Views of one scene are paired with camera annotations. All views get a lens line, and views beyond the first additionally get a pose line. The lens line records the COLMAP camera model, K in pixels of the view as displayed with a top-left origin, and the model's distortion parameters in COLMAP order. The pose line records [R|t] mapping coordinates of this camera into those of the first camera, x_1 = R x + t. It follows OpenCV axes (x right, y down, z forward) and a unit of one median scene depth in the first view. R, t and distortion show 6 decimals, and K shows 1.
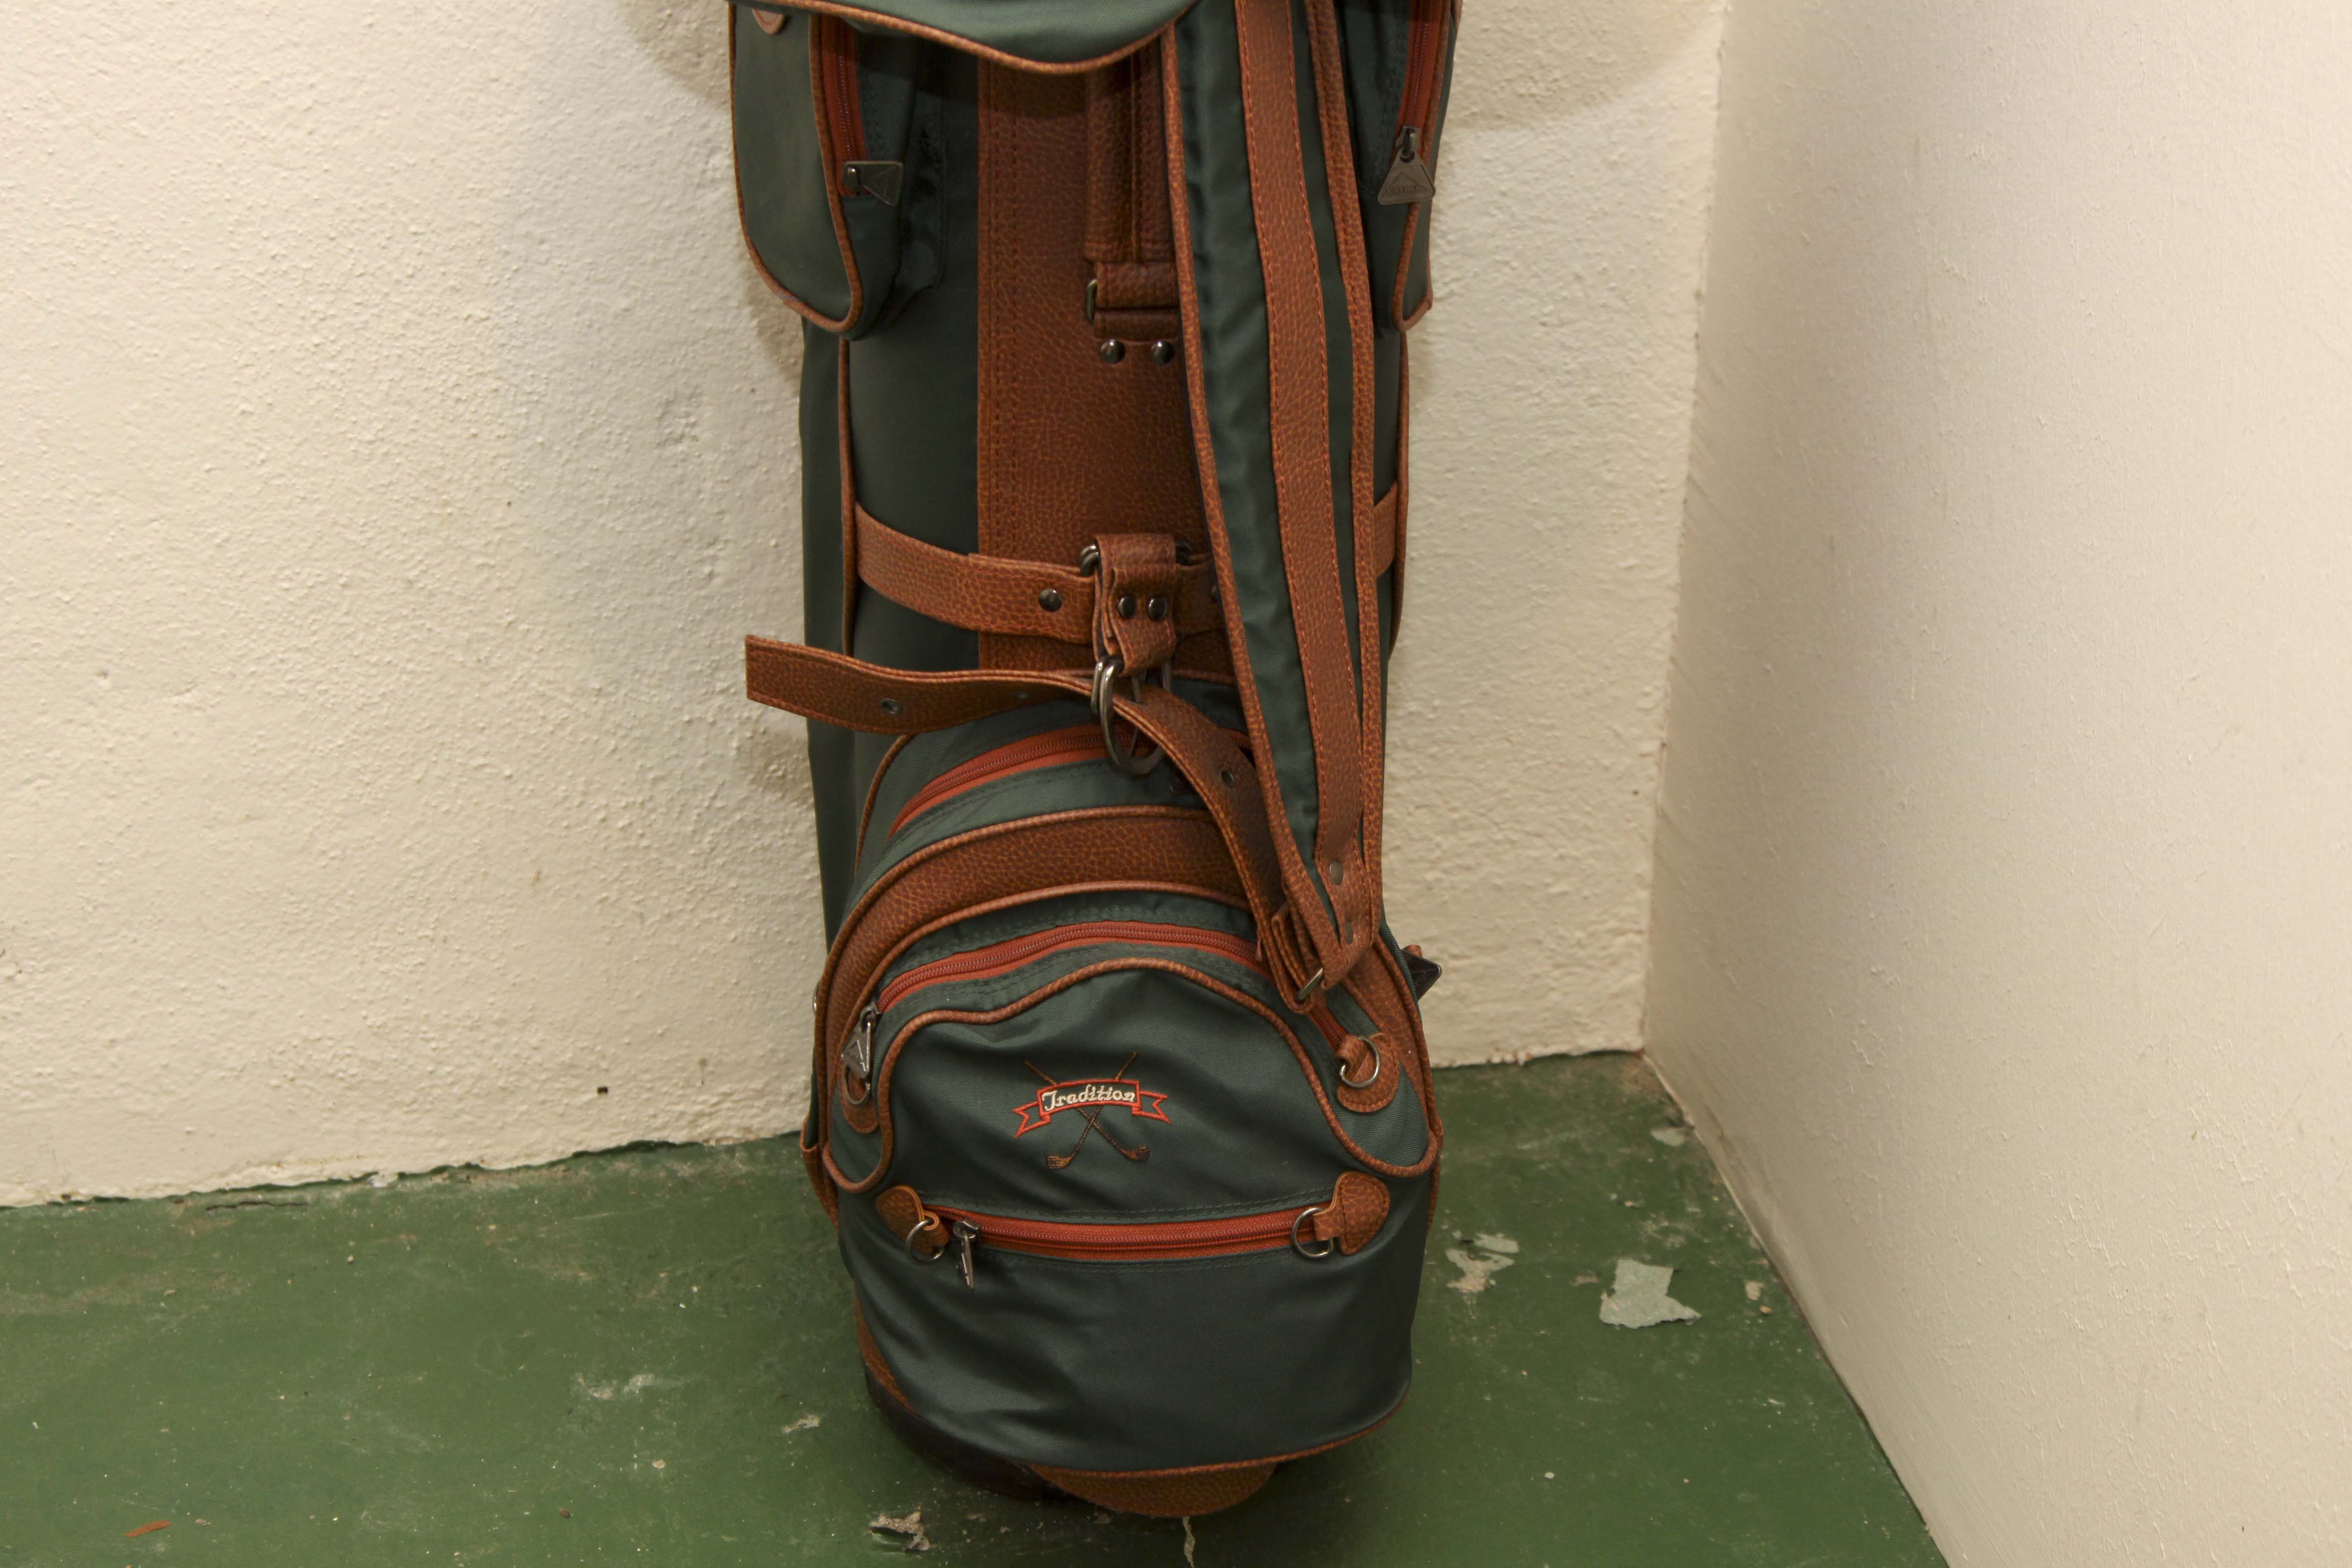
lens RADIAL K [[4368.0, 0, 1250.0], [0, 4368.0, 777.1], [0, 0, 1]] dist [0.059014, 0.041542]
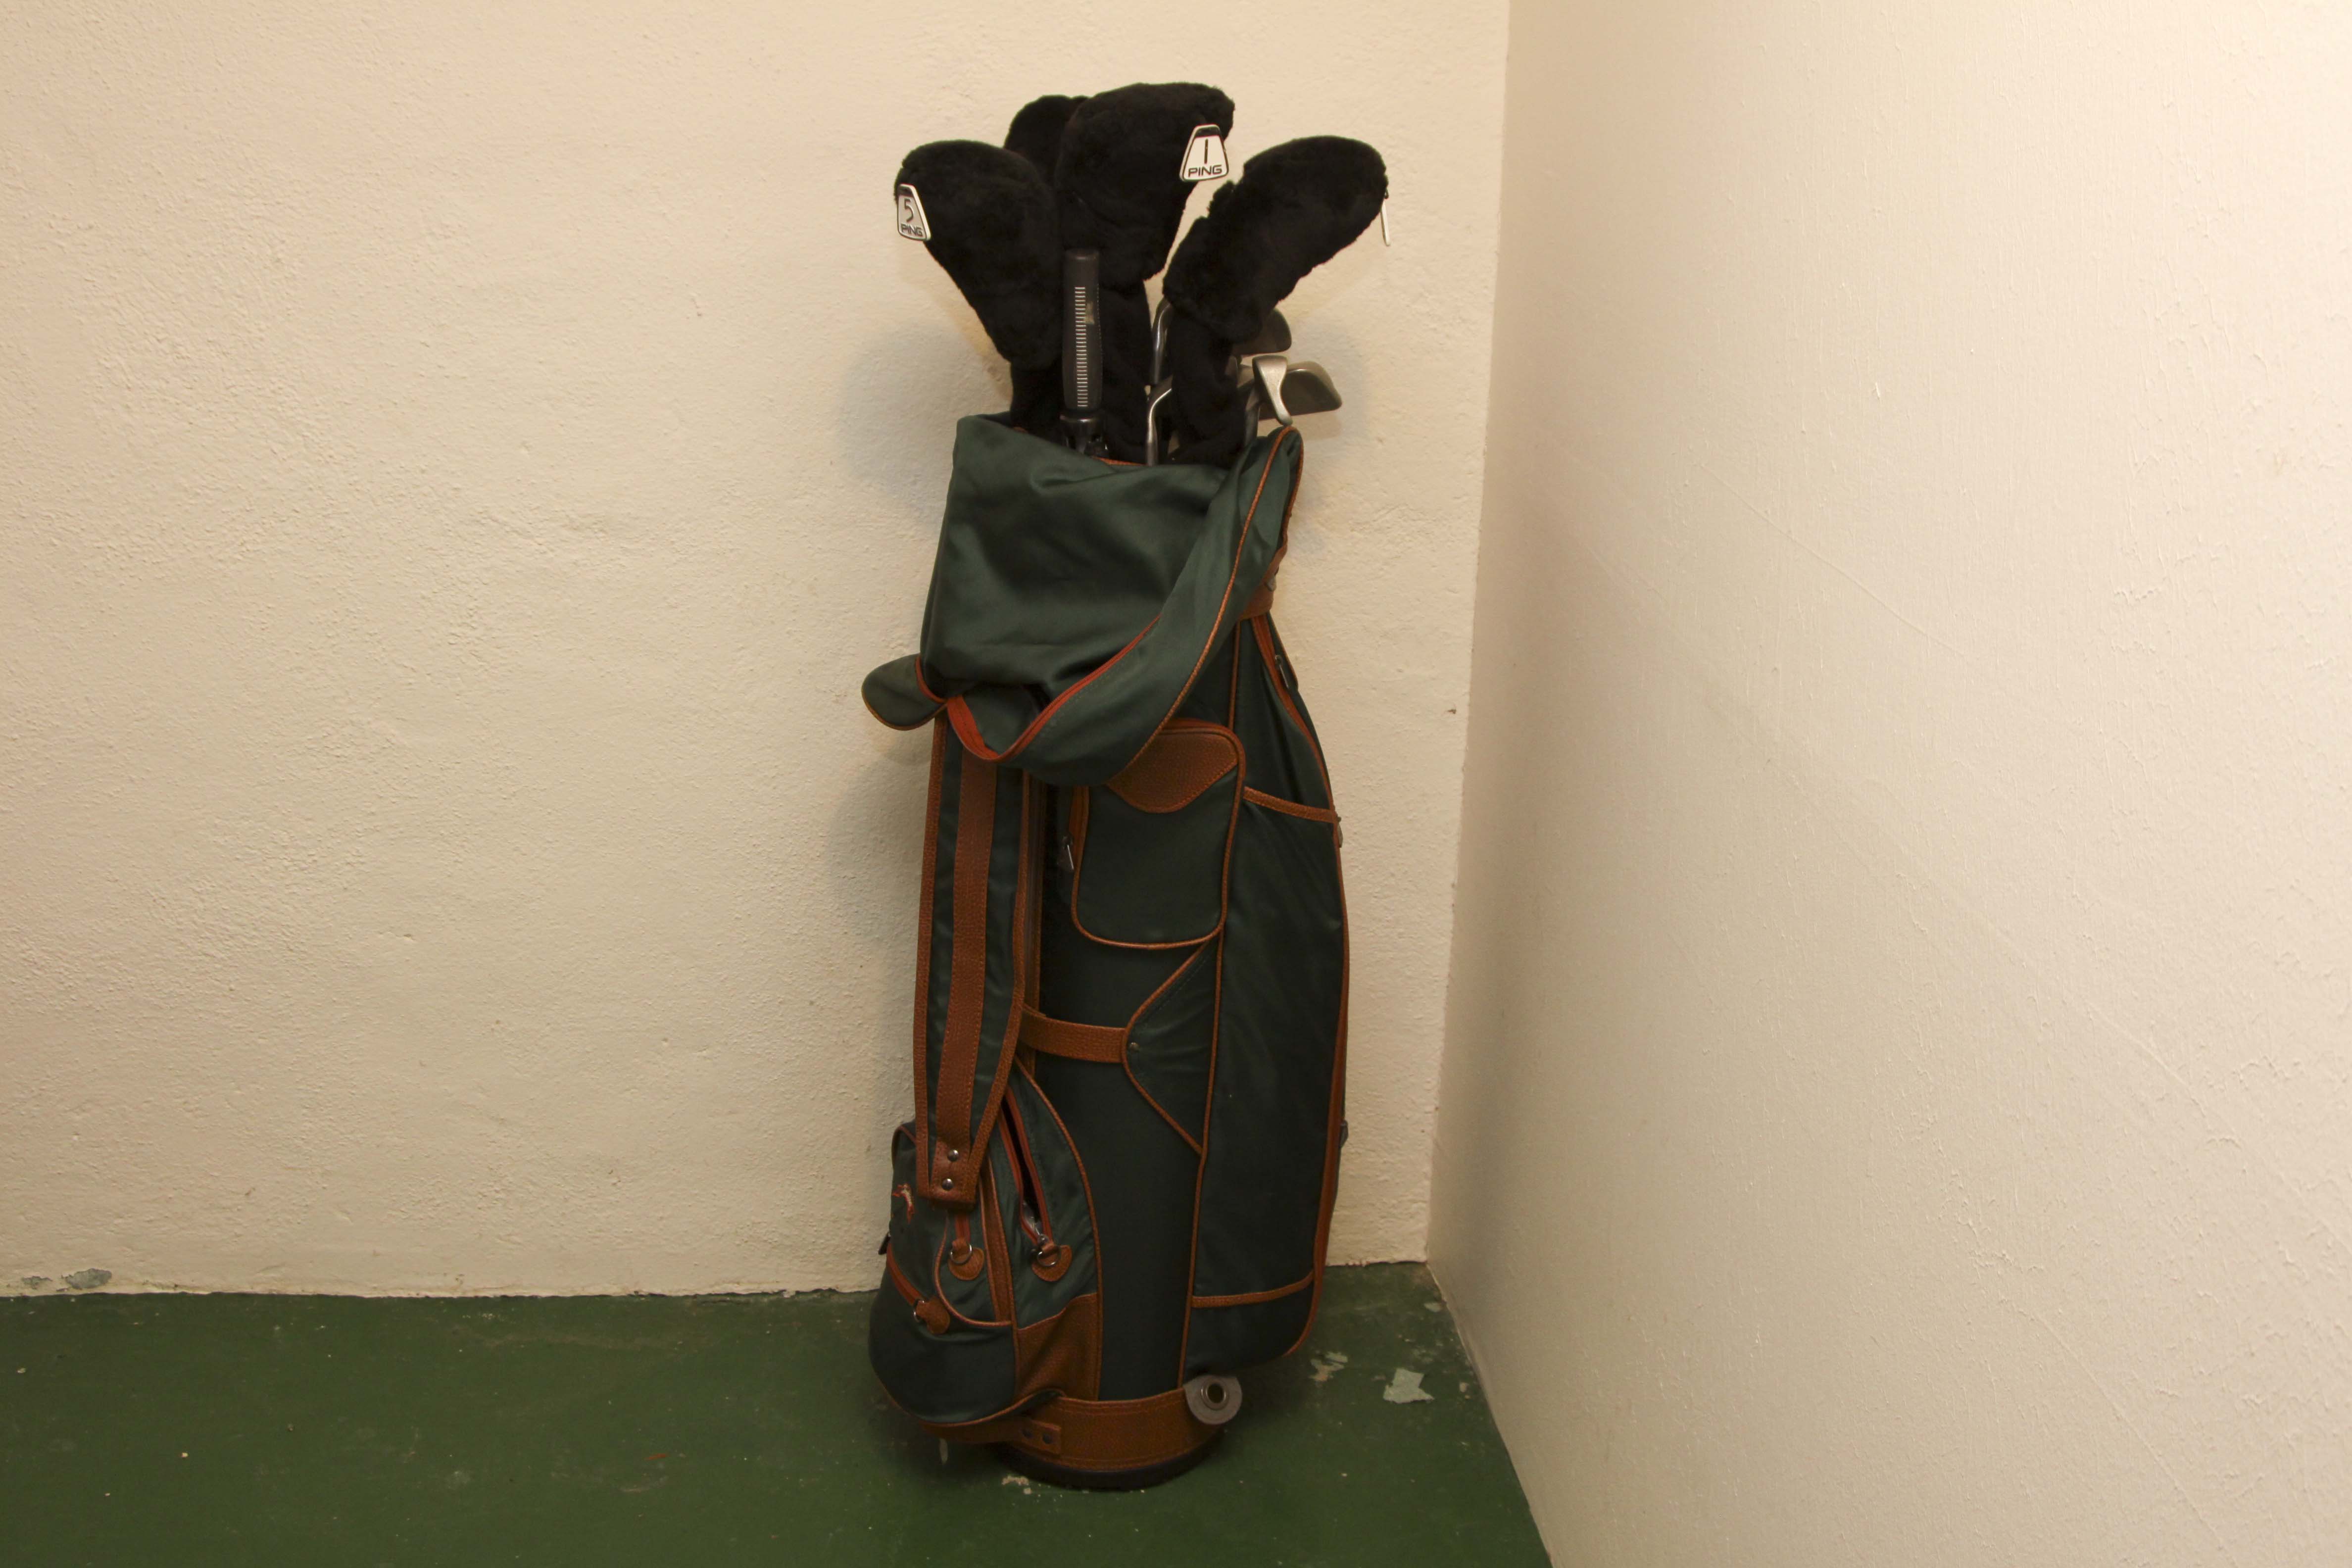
lens RADIAL K [[2485.5, 0, 1243.4], [0, 2485.5, 774.6], [0, 0, 1]] dist [-0.130021, 0.065989]
pose [[0.996906, 0.036382, -0.069679, 0.089558], [-0.044588, 0.991761, -0.120095, -0.020594], [0.064736, 0.122830, 0.990314, -0.154922]]
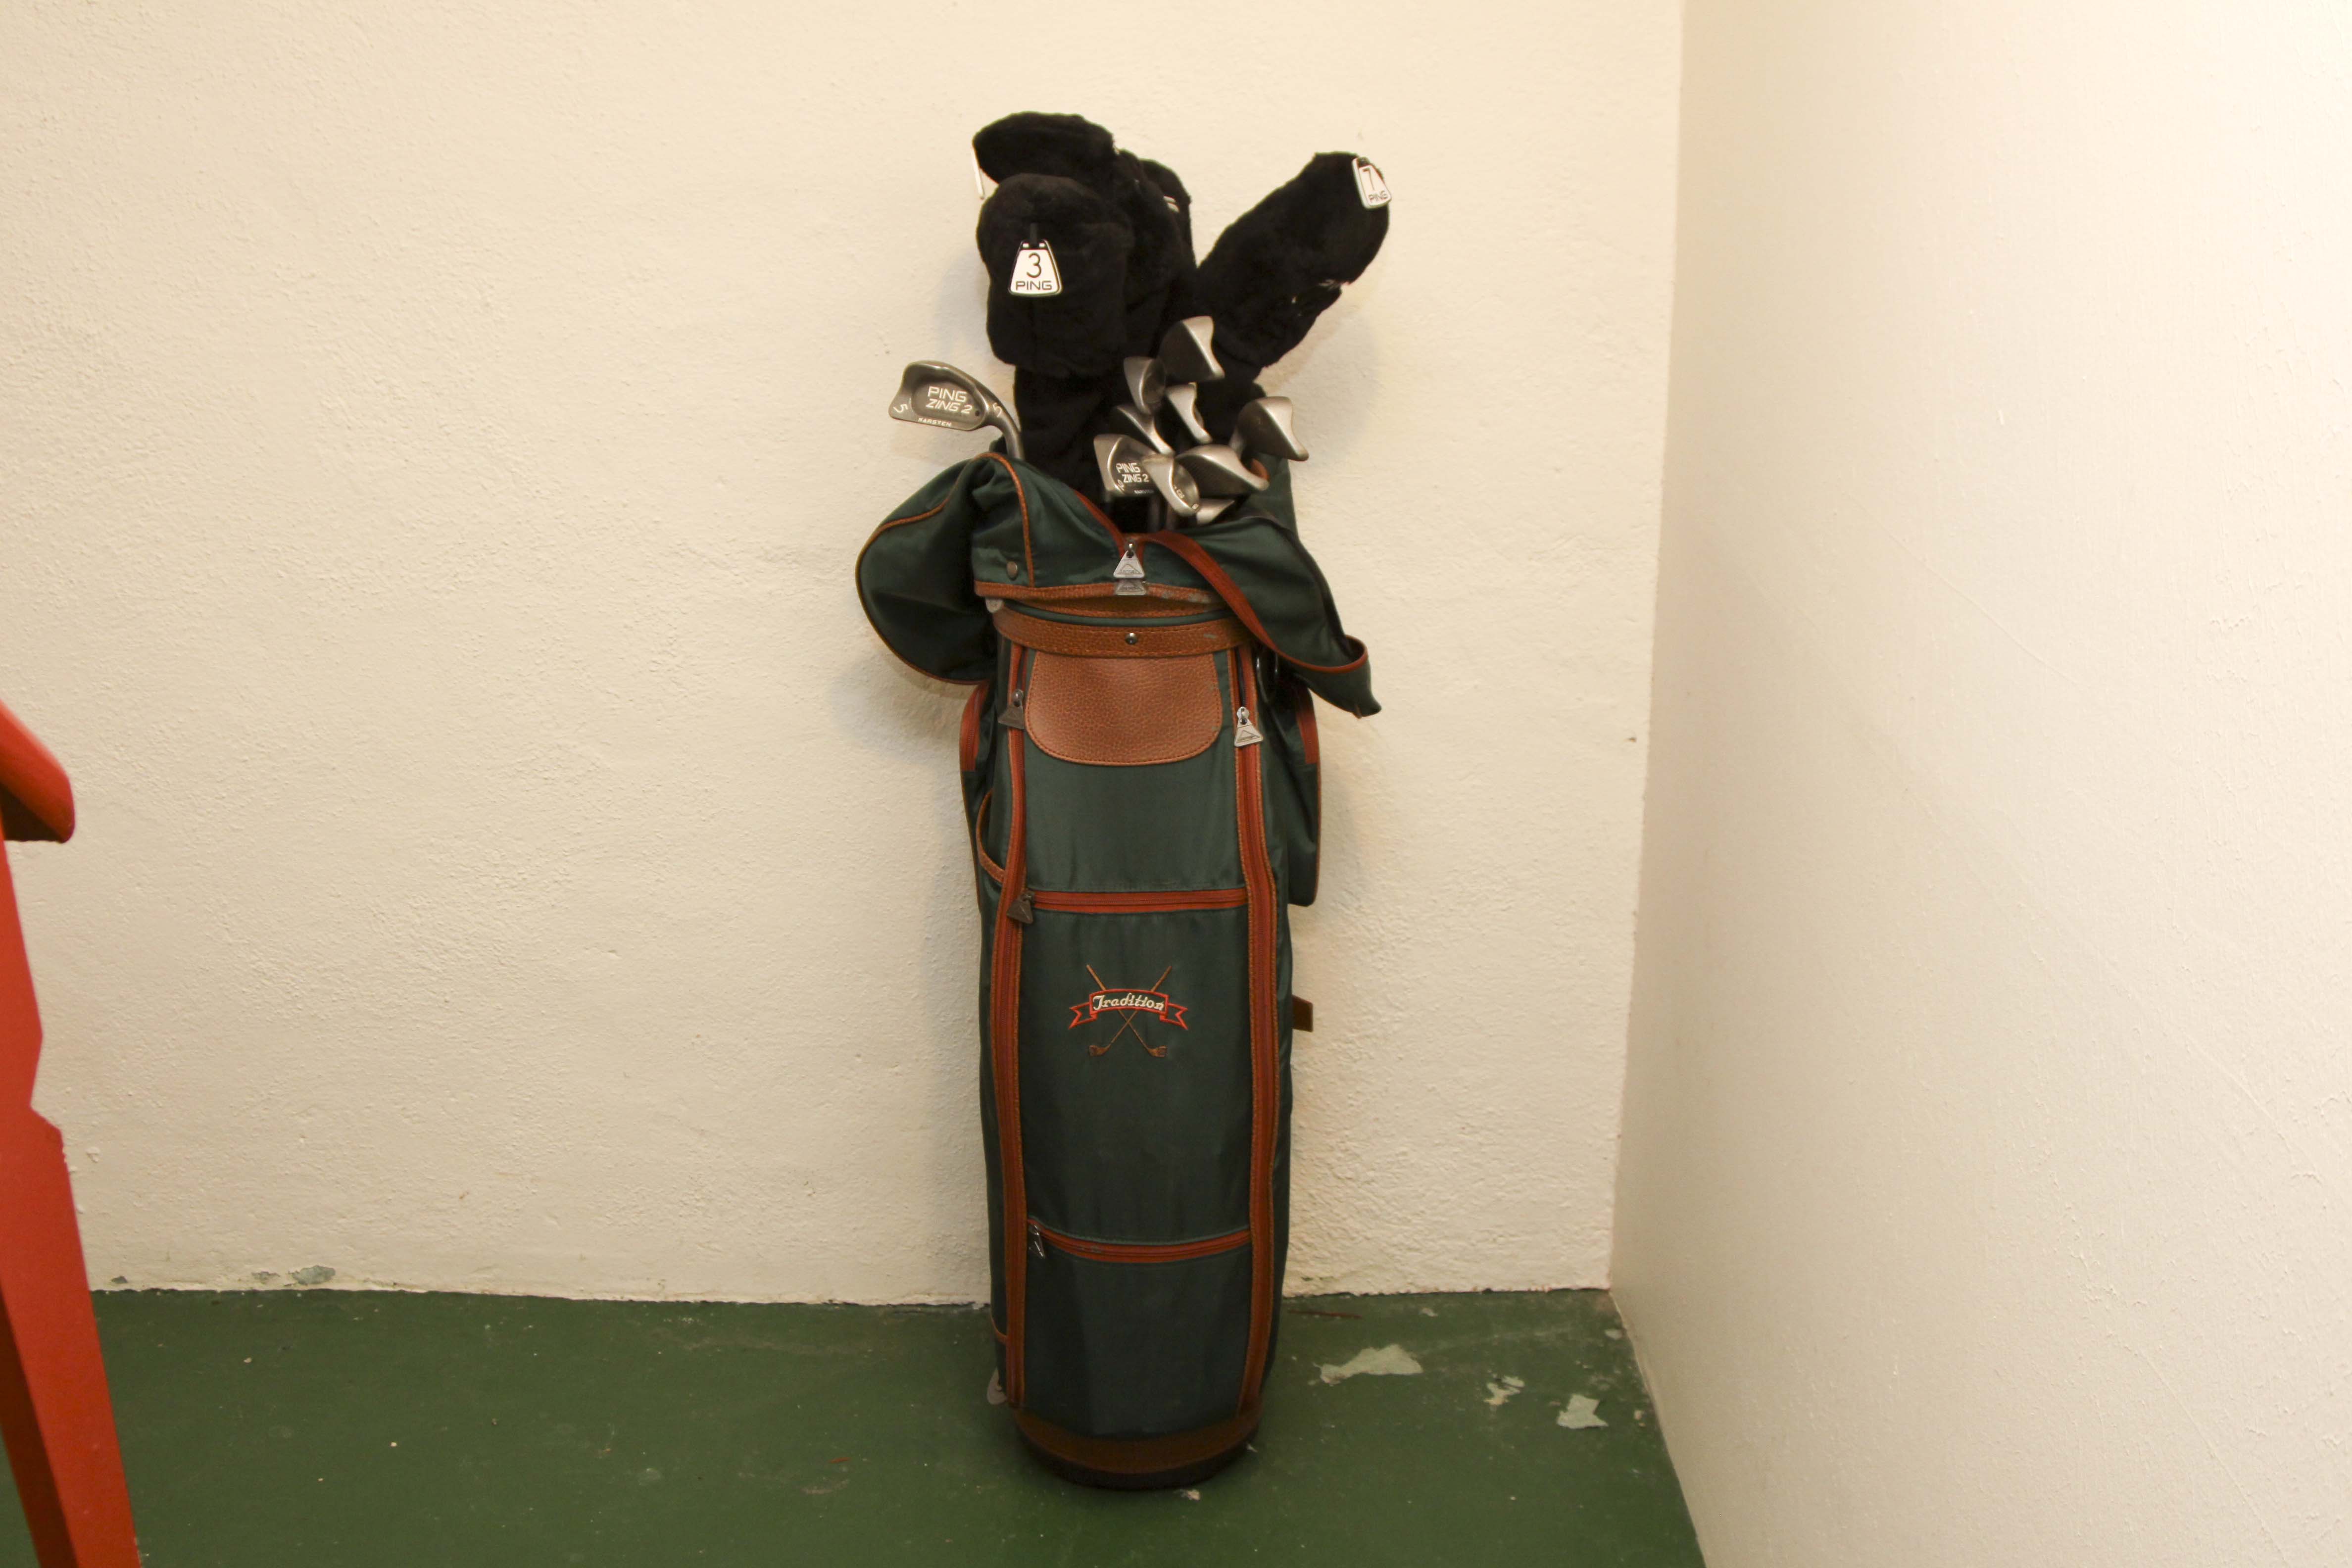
lens RADIAL K [[2484.9, 0, 1252.0], [0, 2484.9, 786.5], [0, 0, 1]] dist [-0.130378, 0.067551]
pose [[0.983736, 0.041039, -0.174871, 0.135017], [-0.062795, 0.990695, -0.120752, -0.020508], [0.168288, 0.129769, 0.977159, -0.164664]]
